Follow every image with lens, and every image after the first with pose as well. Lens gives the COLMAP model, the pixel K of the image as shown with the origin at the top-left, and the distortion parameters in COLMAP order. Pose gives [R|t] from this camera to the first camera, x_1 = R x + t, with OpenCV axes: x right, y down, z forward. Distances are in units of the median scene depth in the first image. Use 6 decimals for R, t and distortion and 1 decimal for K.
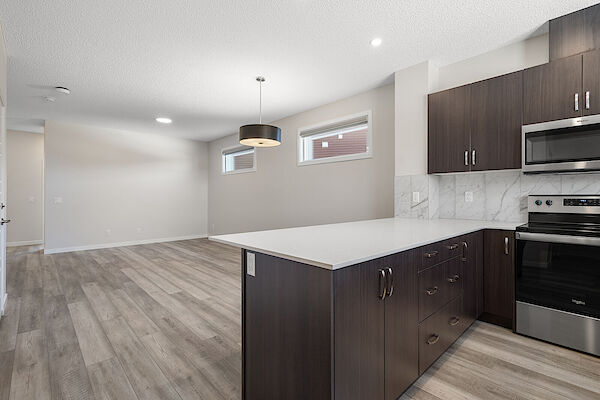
lens RADIAL K [[280.6, 0, 298.4], [0, 280.6, 191.1], [0, 0, 1]] dist [0.017857, -0.000308]
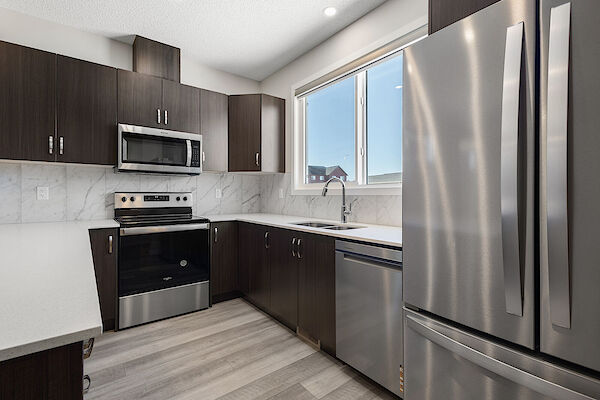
lens RADIAL K [[280.6, 0, 298.4], [0, 280.6, 191.1], [0, 0, 1]] dist [0.017857, -0.000308]
pose [[0.095348, 0.012669, 0.995363, -0.146597], [-0.023847, 0.999661, -0.010440, 0.005789], [-0.995158, -0.022741, 0.095618, 0.247254]]
